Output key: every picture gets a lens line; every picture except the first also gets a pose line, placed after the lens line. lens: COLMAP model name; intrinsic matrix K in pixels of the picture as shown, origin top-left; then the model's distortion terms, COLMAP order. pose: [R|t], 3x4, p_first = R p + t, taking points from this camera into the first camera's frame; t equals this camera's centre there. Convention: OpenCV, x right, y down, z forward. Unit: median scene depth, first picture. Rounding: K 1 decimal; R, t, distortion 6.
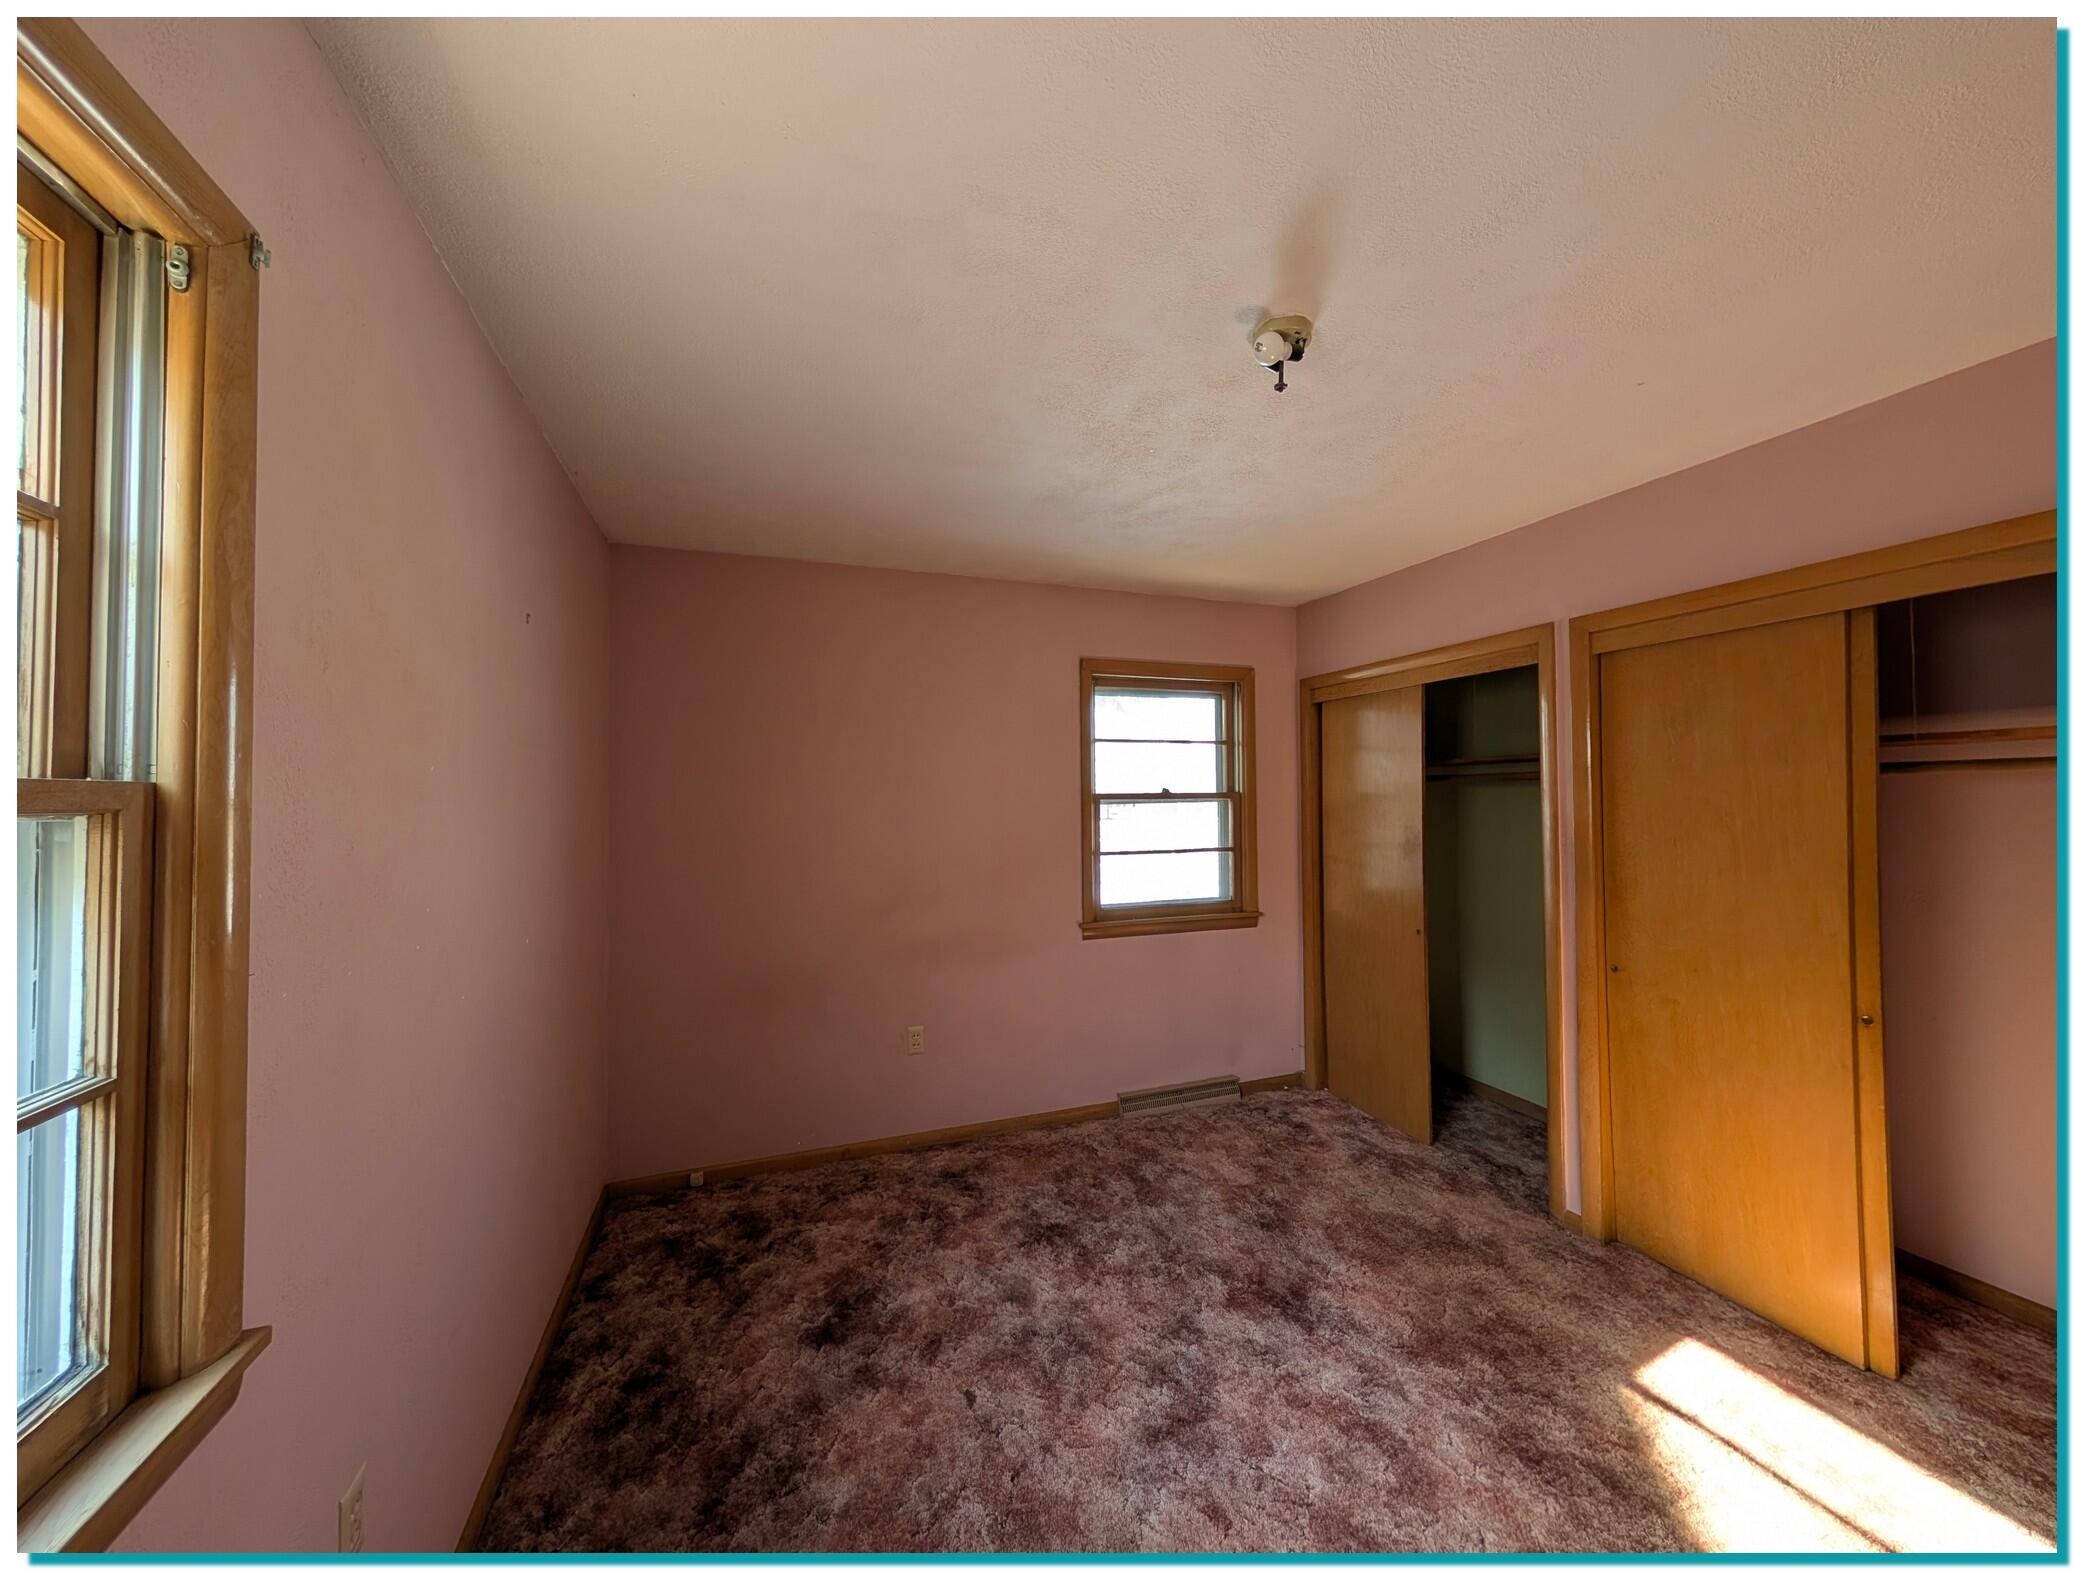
lens RADIAL K [[773.2, 0, 1042.6], [0, 773.2, 786.9], [0, 0, 1]] dist [-0.002634, 0.000609]
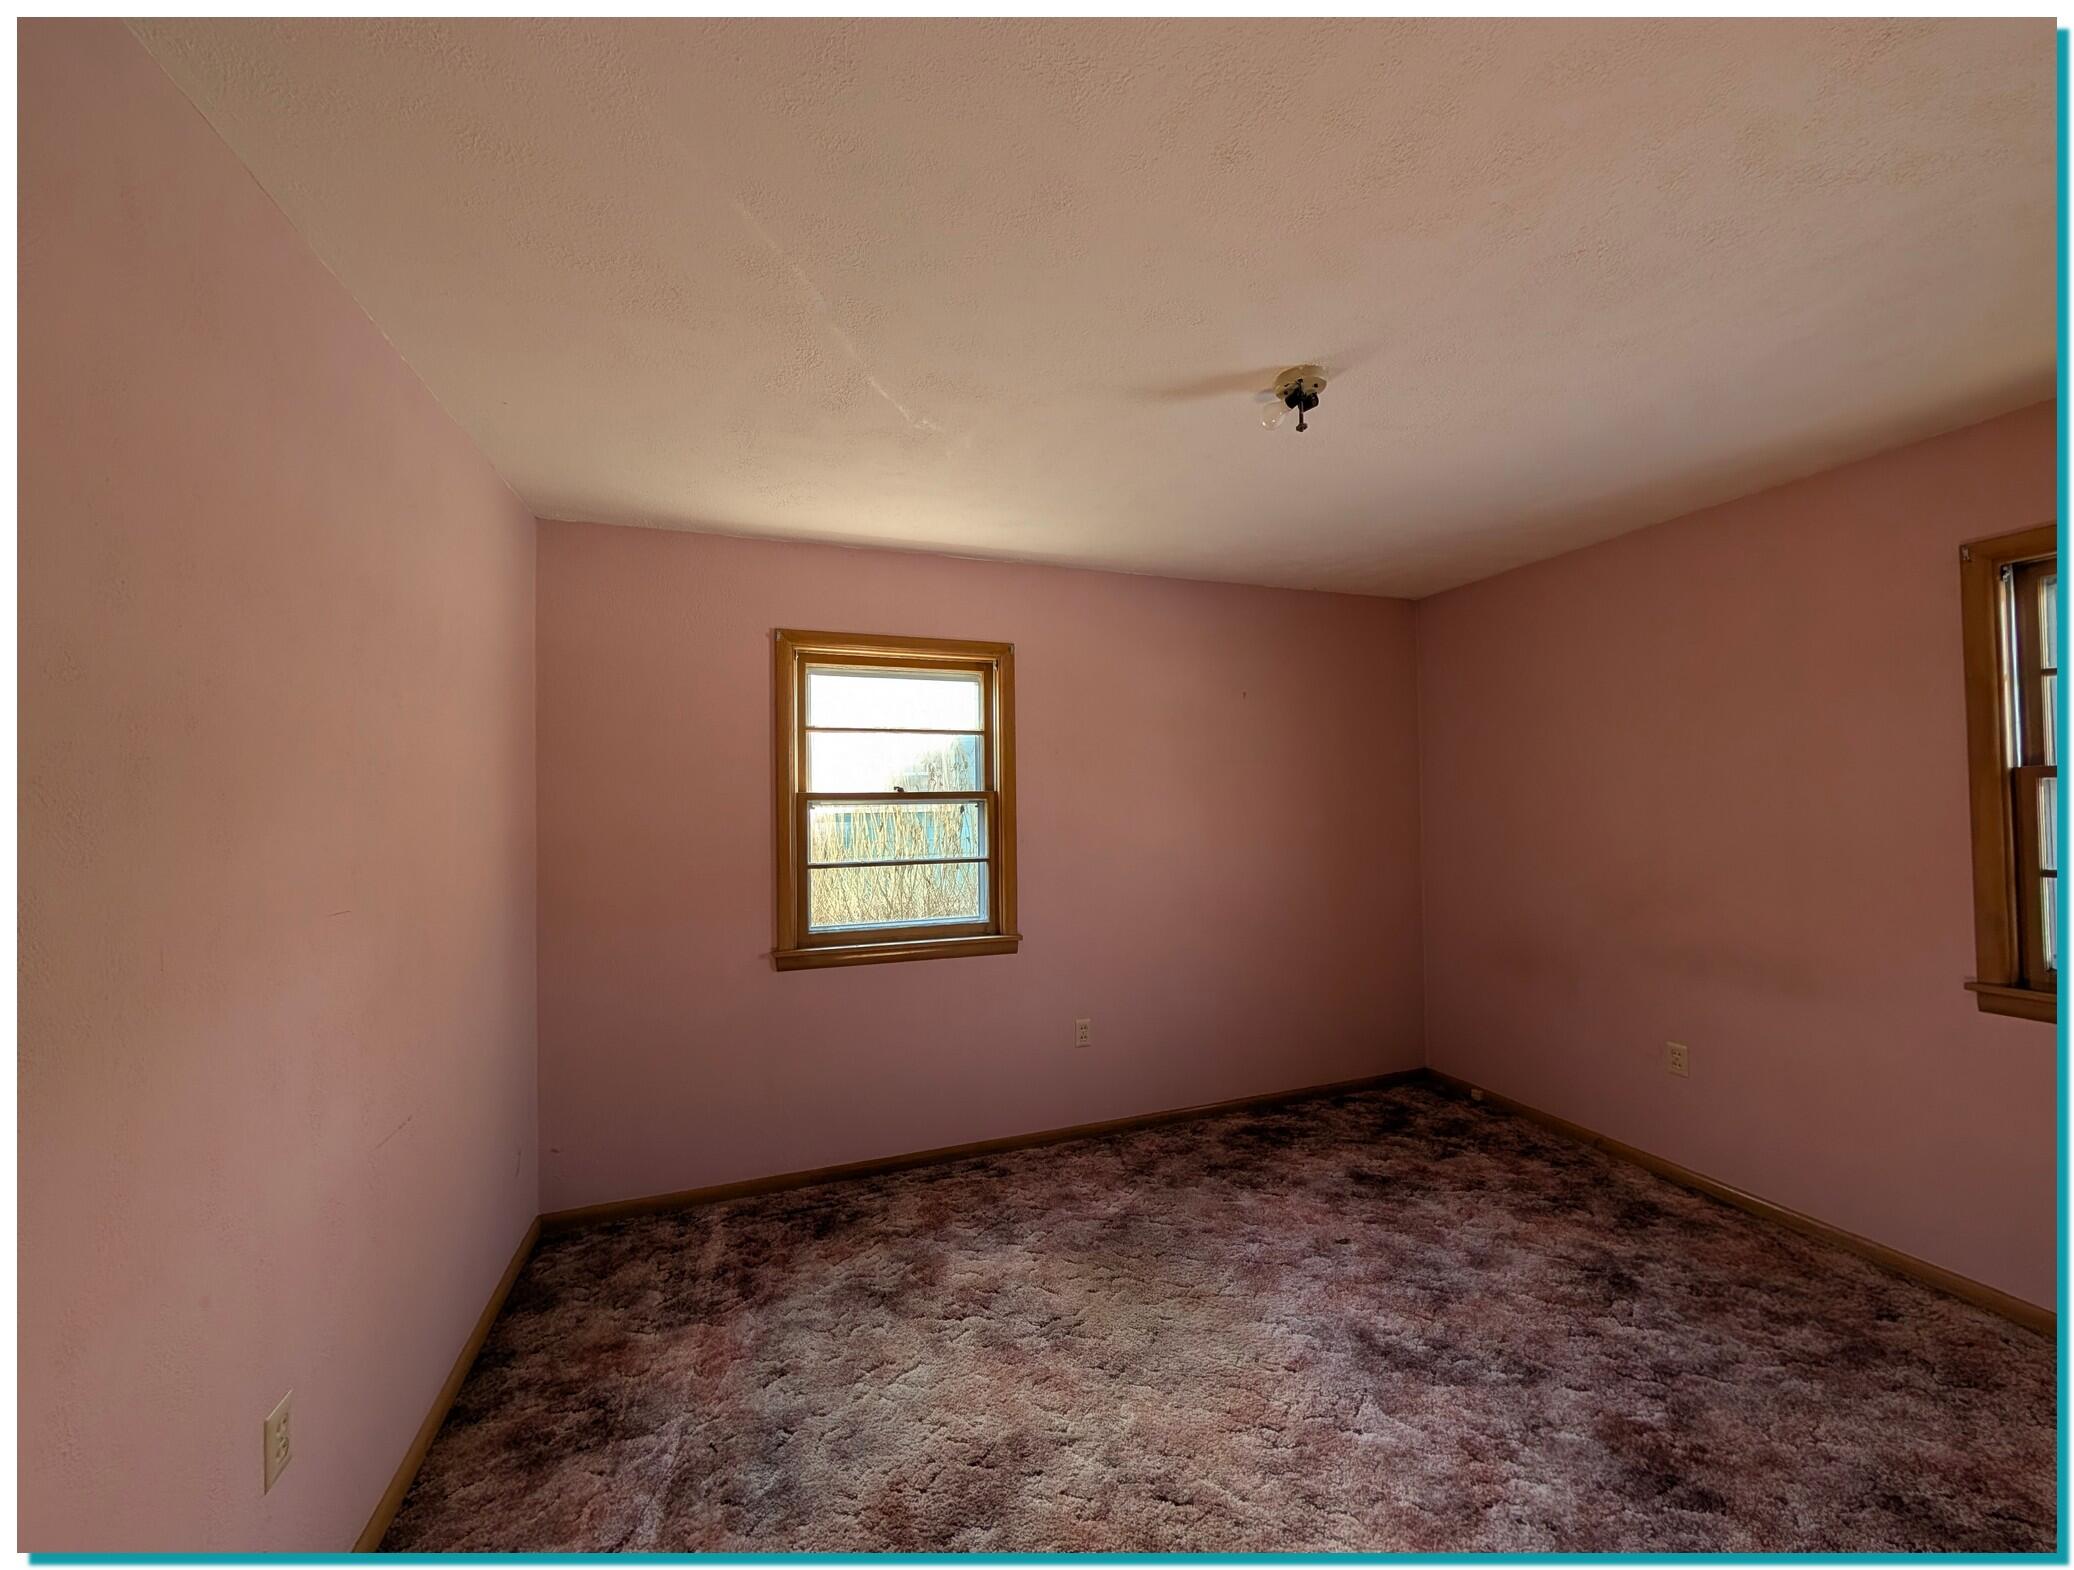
lens RADIAL K [[773.2, 0, 1037.3], [0, 773.2, 785.4], [0, 0, 1]] dist [-0.002634, 0.000609]
pose [[-0.019479, -0.013602, -0.999718, 0.921504], [0.035421, 0.999270, -0.014286, 0.007477], [0.999183, -0.035689, -0.018983, 0.389159]]
